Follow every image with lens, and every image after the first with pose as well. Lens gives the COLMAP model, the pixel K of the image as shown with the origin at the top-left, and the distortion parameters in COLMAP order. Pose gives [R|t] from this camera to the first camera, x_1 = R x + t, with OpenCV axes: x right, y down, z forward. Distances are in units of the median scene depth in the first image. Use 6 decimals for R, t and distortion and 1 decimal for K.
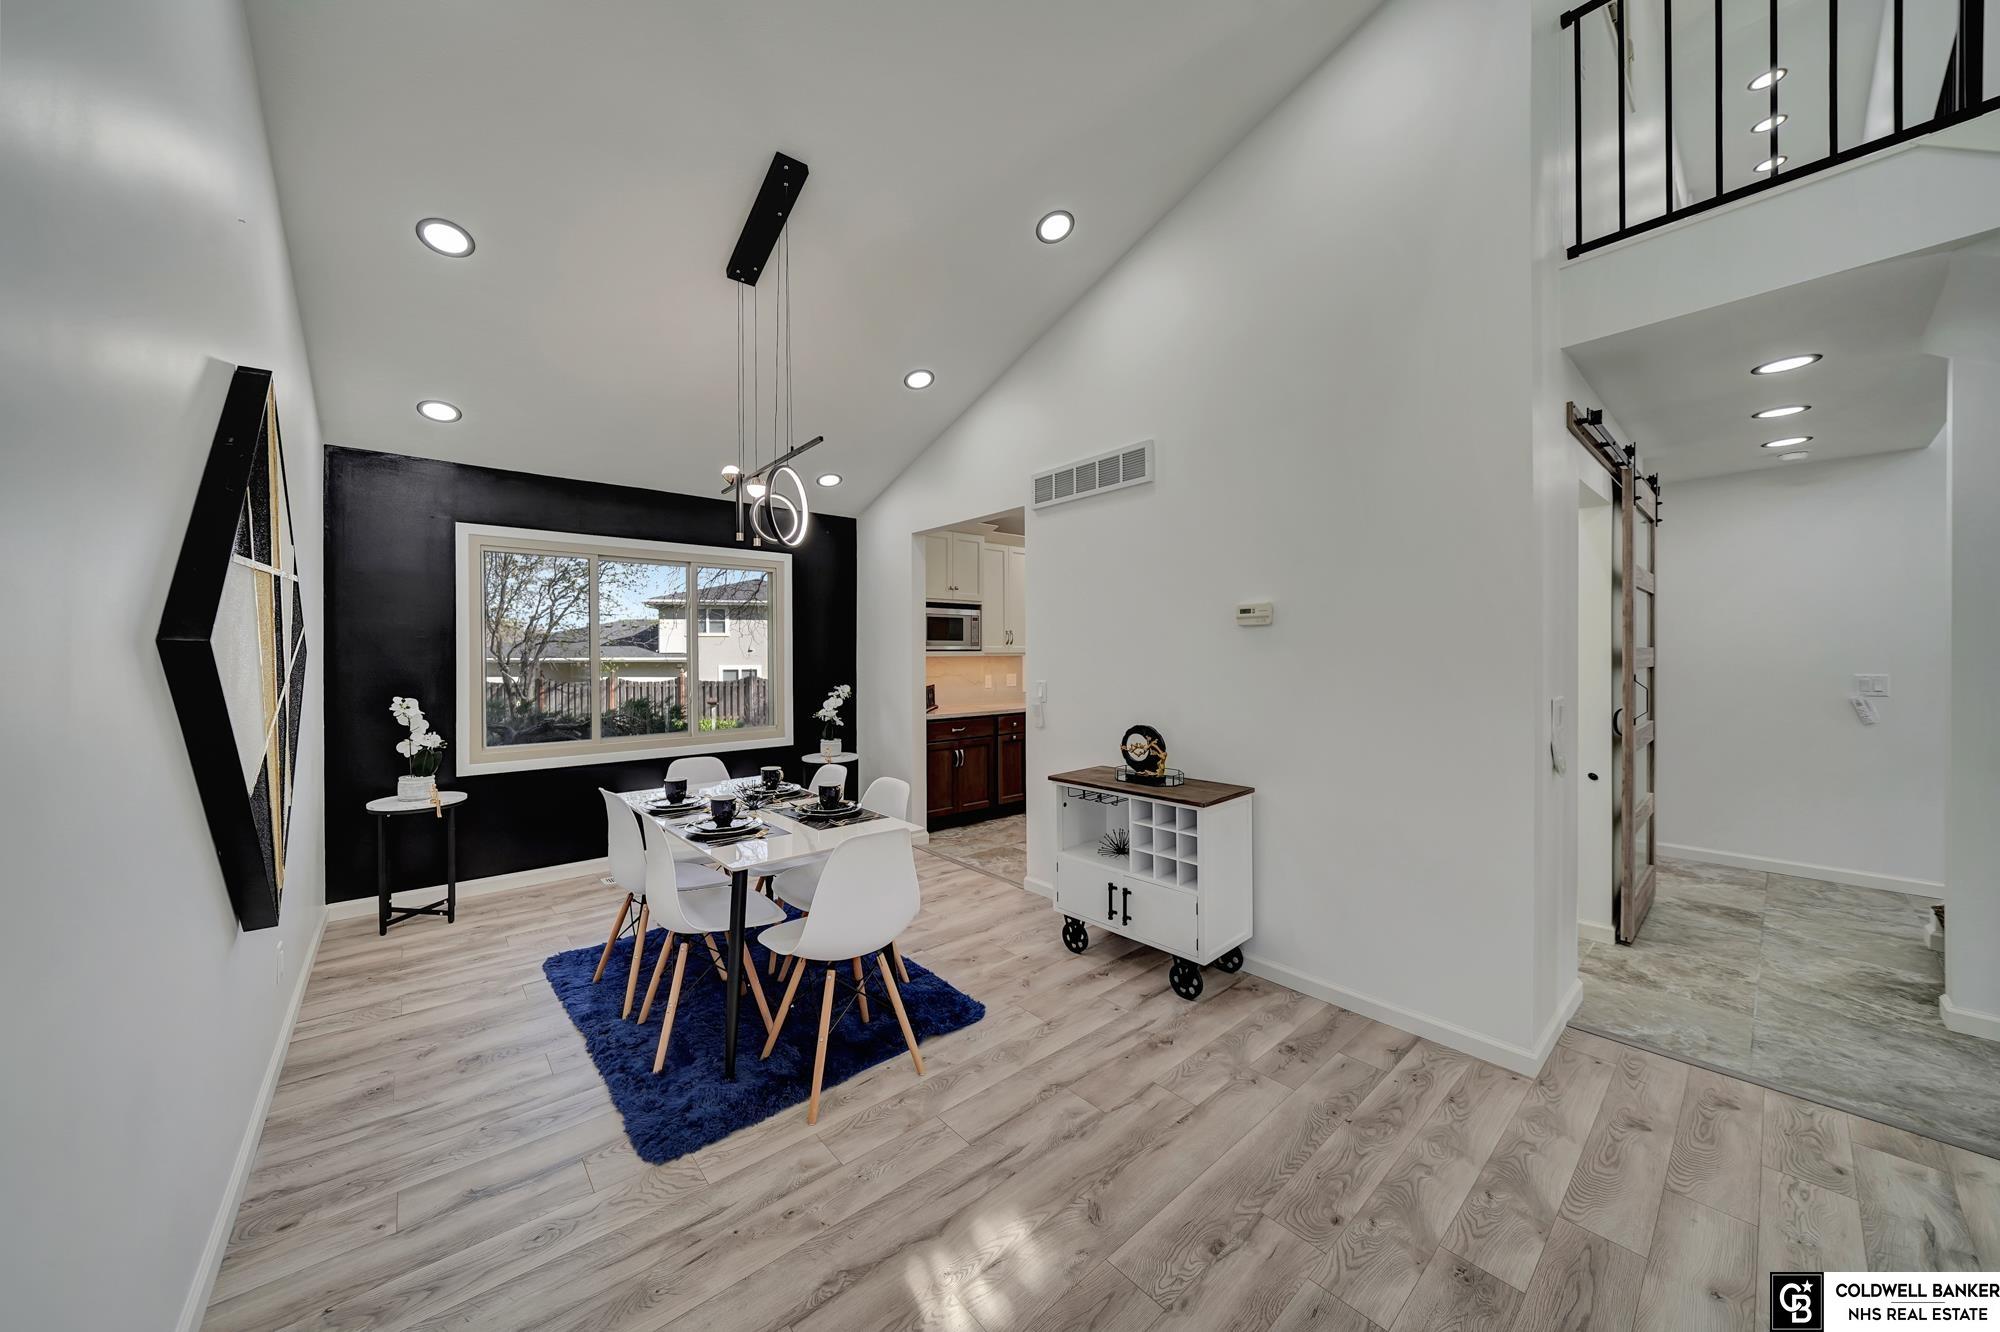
lens RADIAL K [[678.2, 0, 977.8], [0, 678.2, 663.1], [0, 0, 1]] dist [-0.005236, 0.000010]
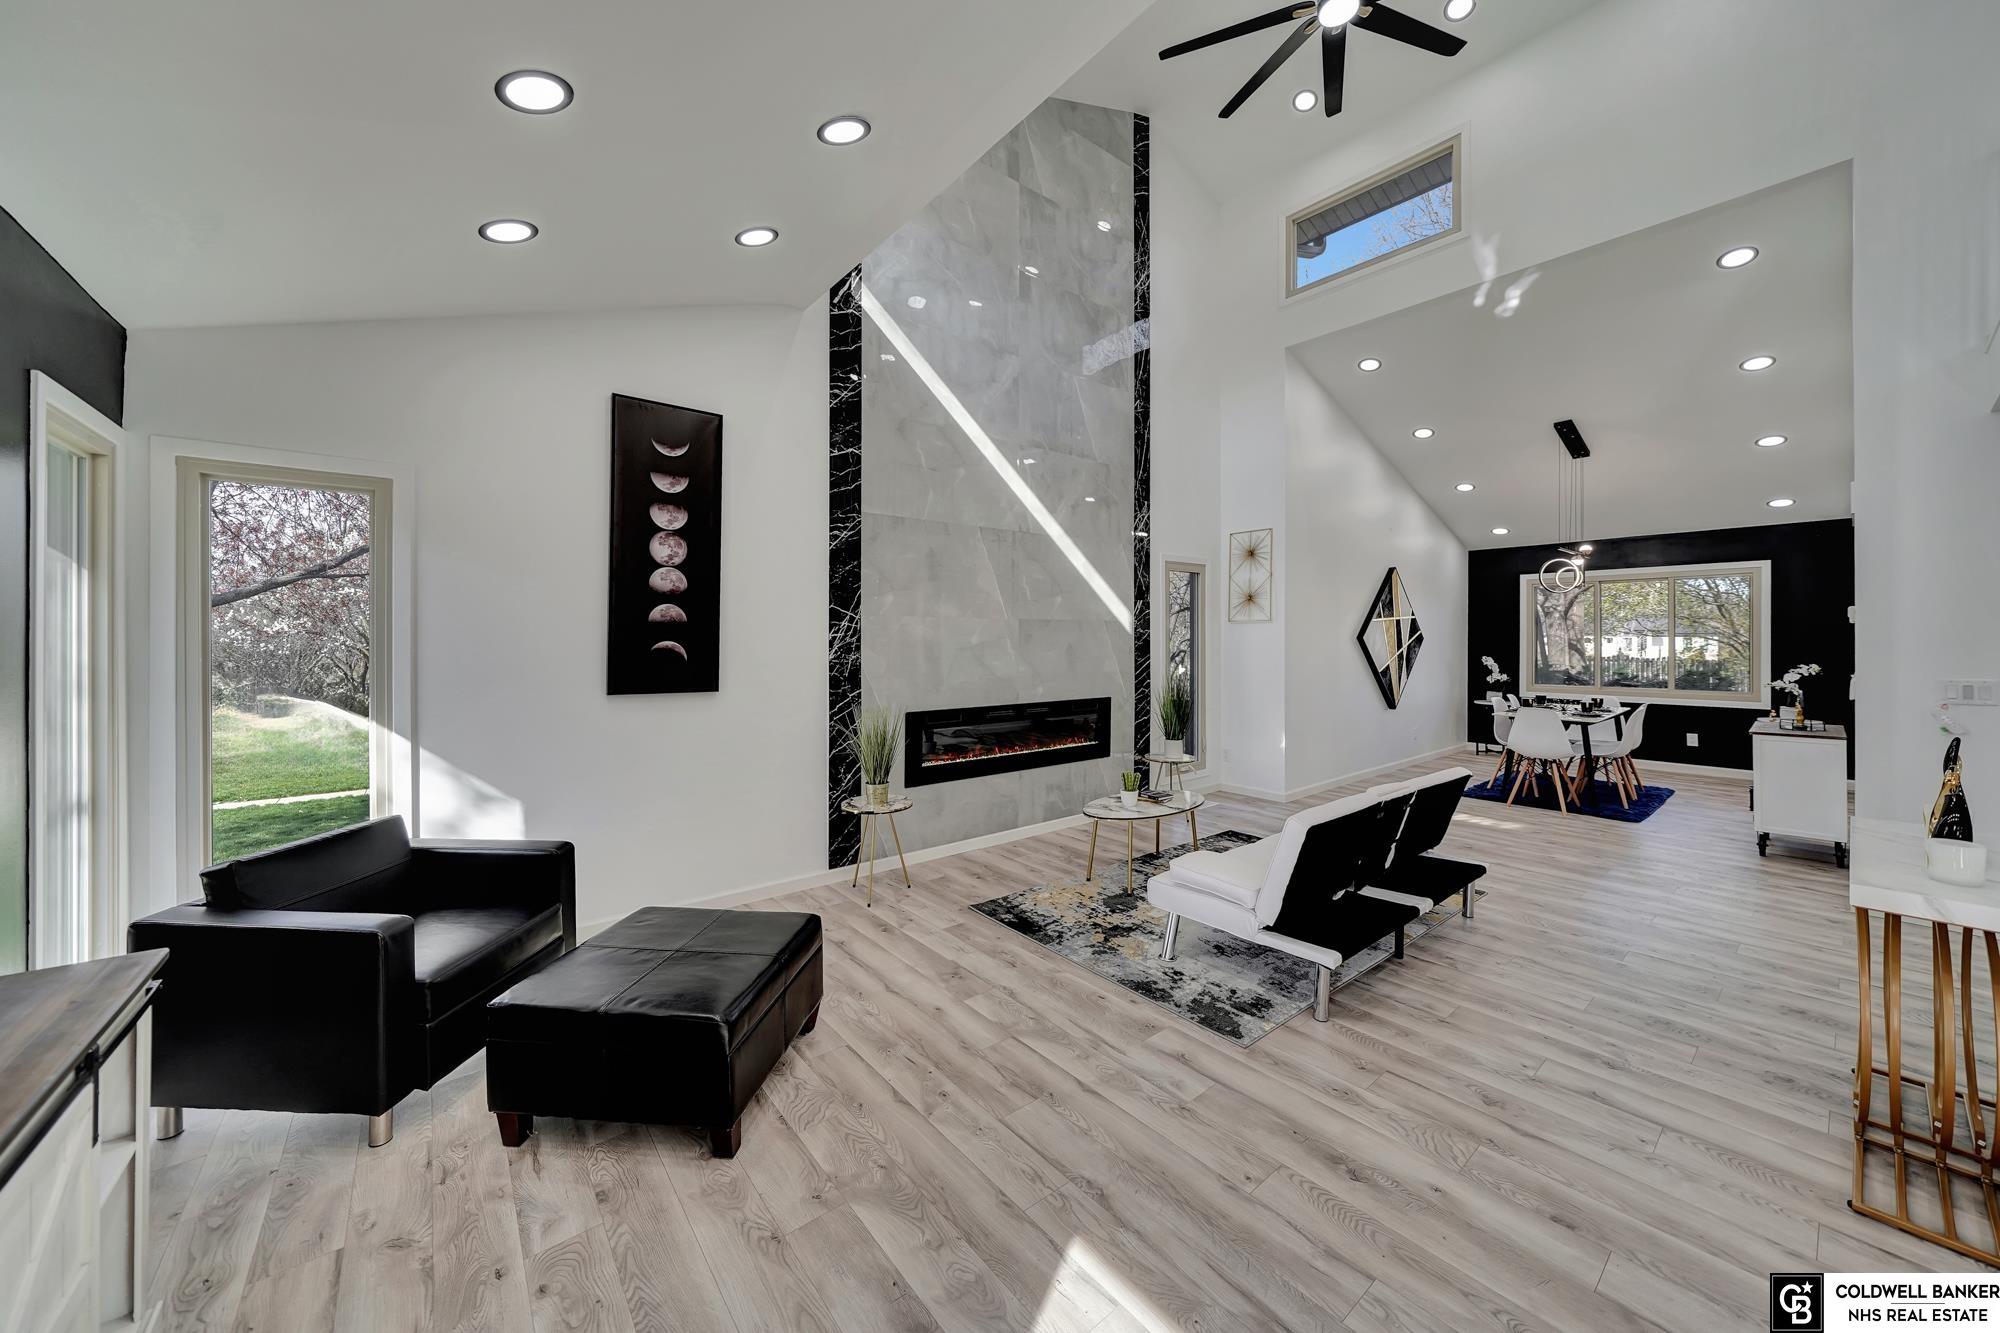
lens RADIAL K [[707.4, 0, 1004.2], [0, 707.4, 638.1], [0, 0, 1]] dist [-0.004041, -0.000125]
pose [[-0.010276, 0.008620, -0.999910, 1.897029], [-0.008456, 0.999926, 0.008707, -0.022054], [0.999911, 0.008544, -0.010203, -0.745460]]
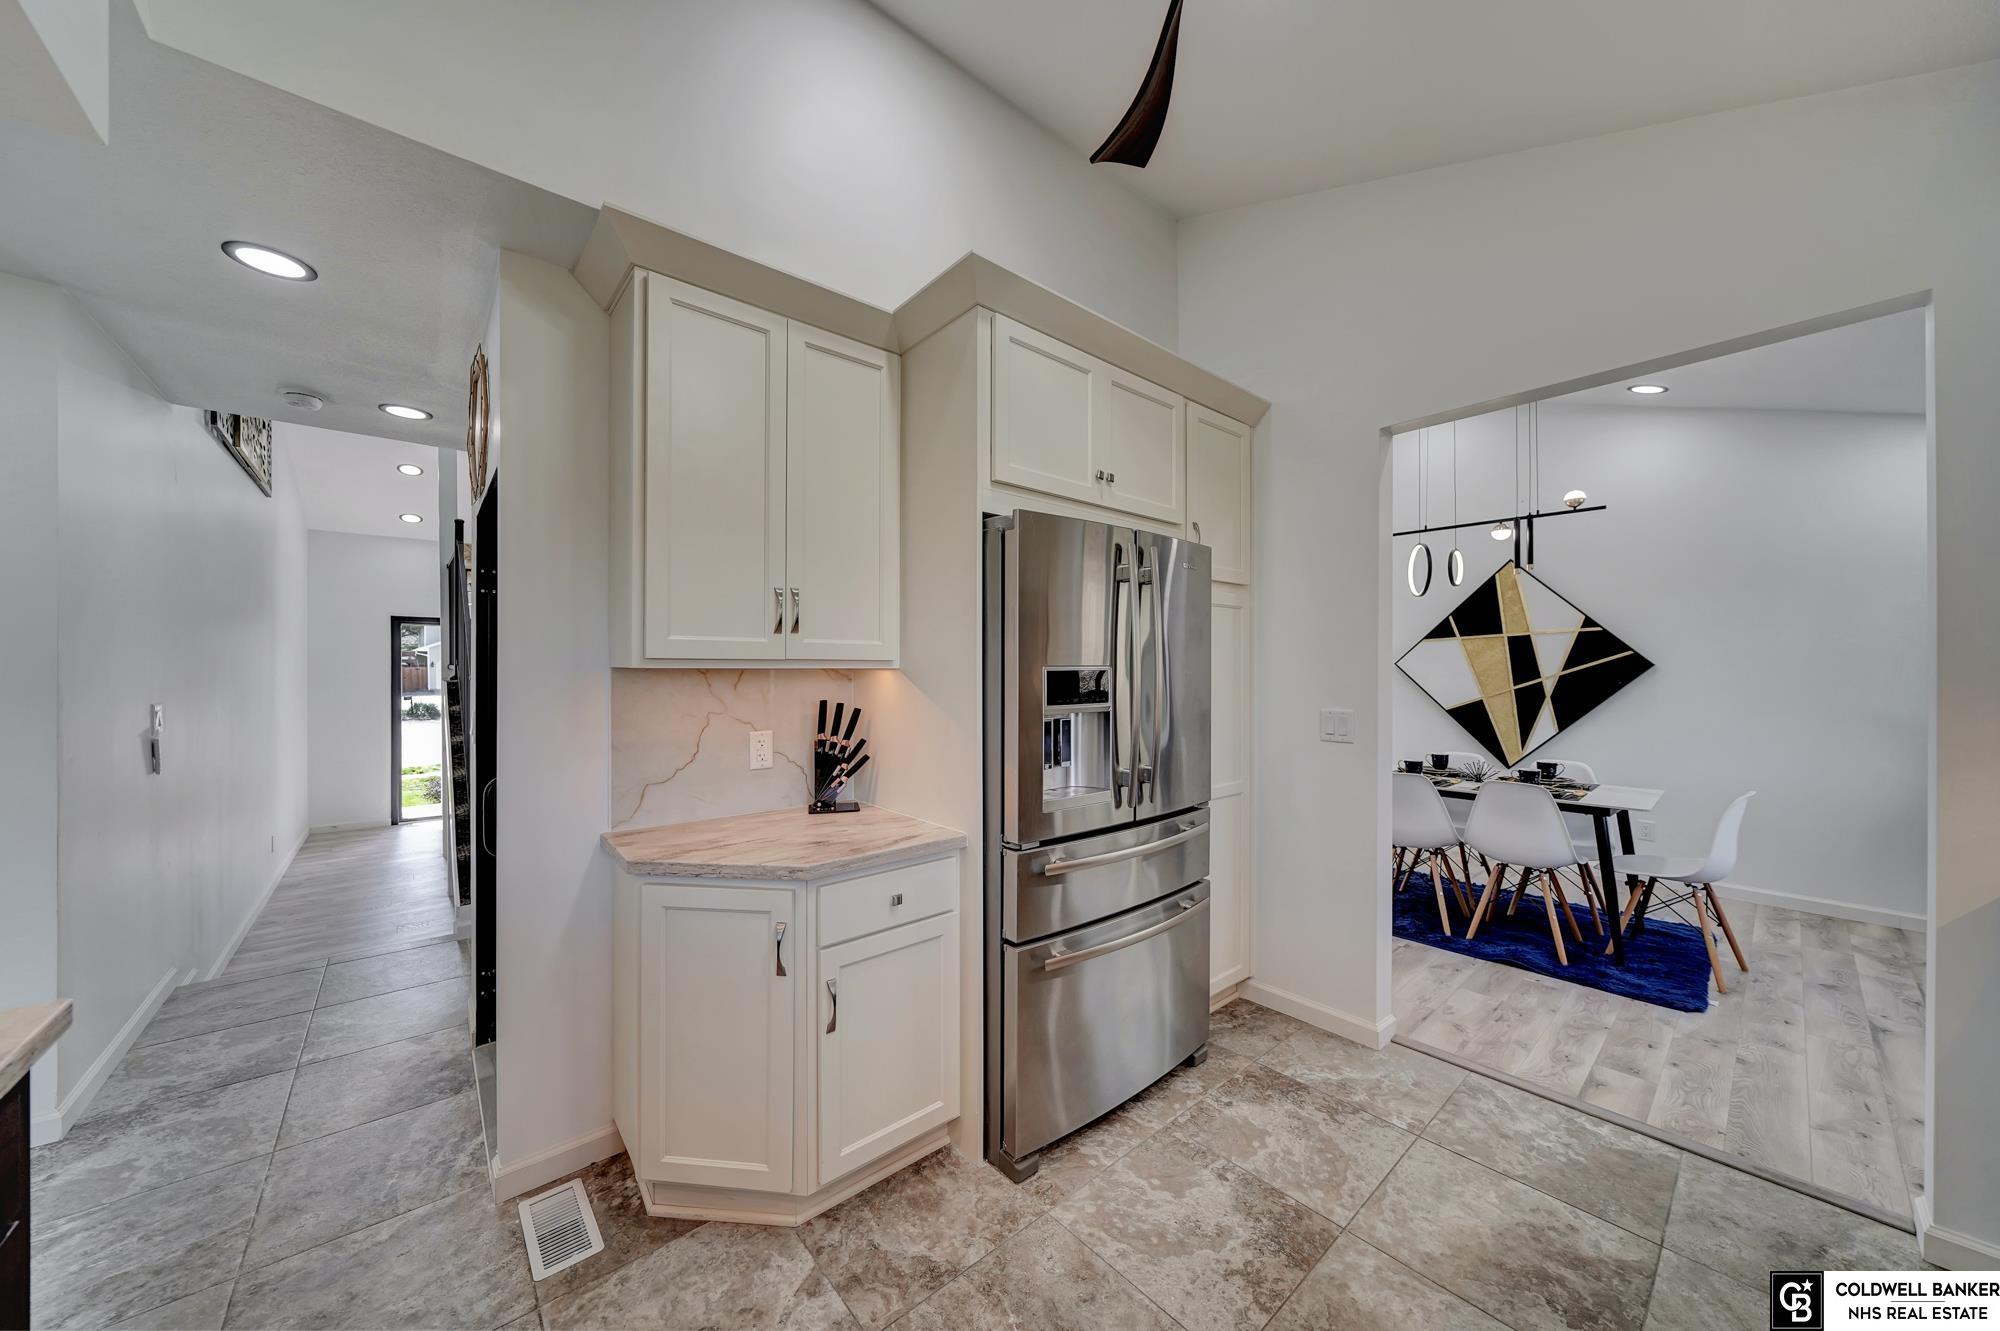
lens RADIAL K [[680.5, 0, 983.7], [0, 680.5, 667.9], [0, 0, 1]] dist [-0.008045, 0.000195]
pose [[-0.999938, 0.007706, -0.008034, 0.646876], [0.007649, 0.999946, 0.007072, -0.027703], [0.008088, 0.007010, -0.999943, 2.294397]]
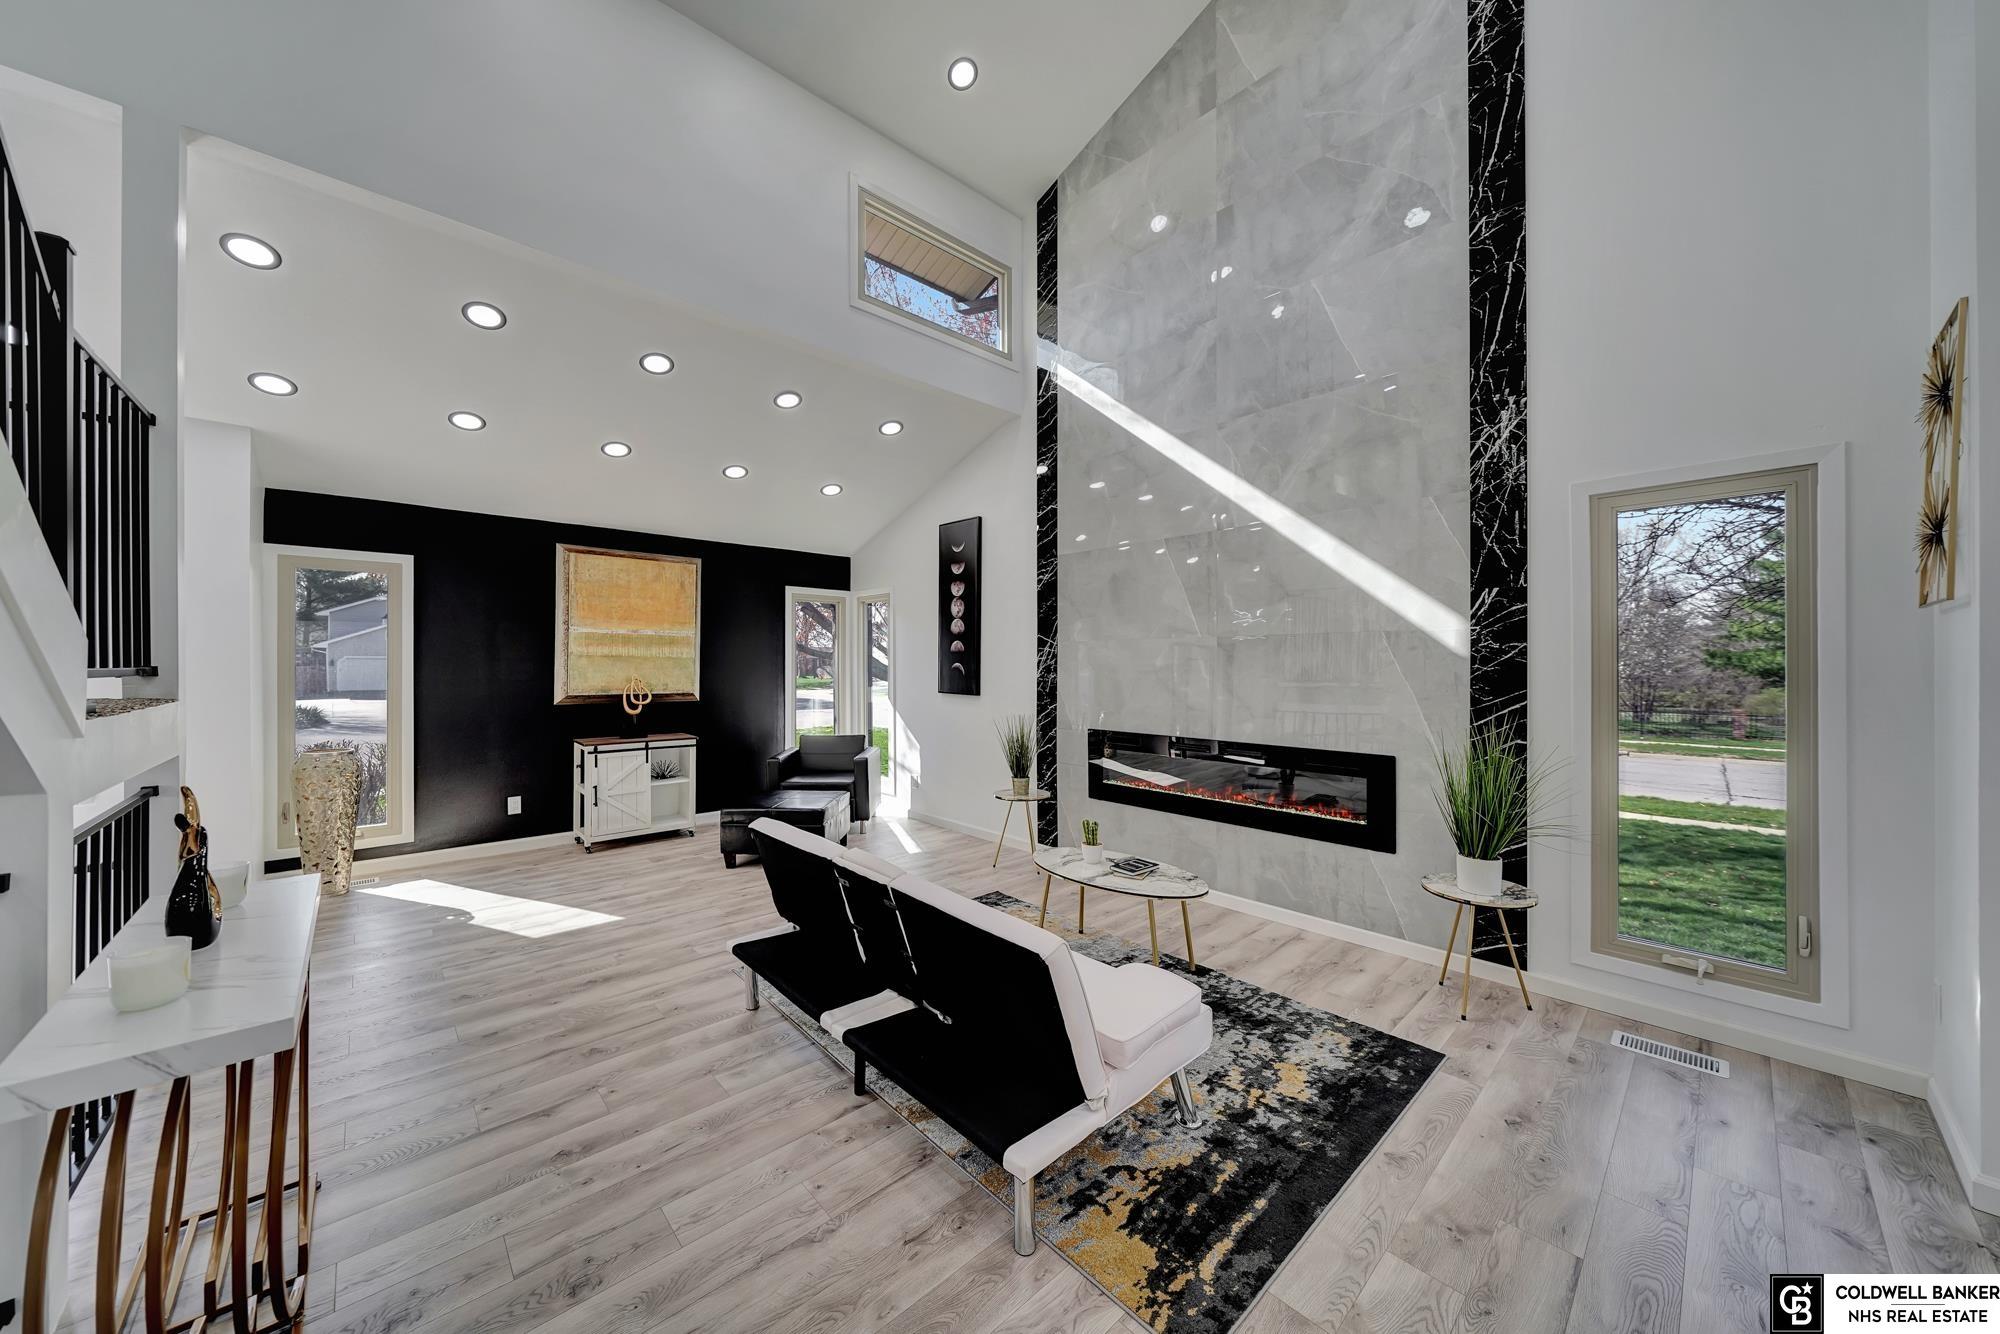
lens RADIAL K [[685.4, 0, 981.9], [0, 685.4, 663.7], [0, 0, 1]] dist [-0.007627, 0.000226]
pose [[-0.999268, 0.009390, -0.037078, 0.694303], [0.009068, 0.999920, 0.008848, -0.016316], [0.037158, 0.008505, -0.999273, 0.628024]]
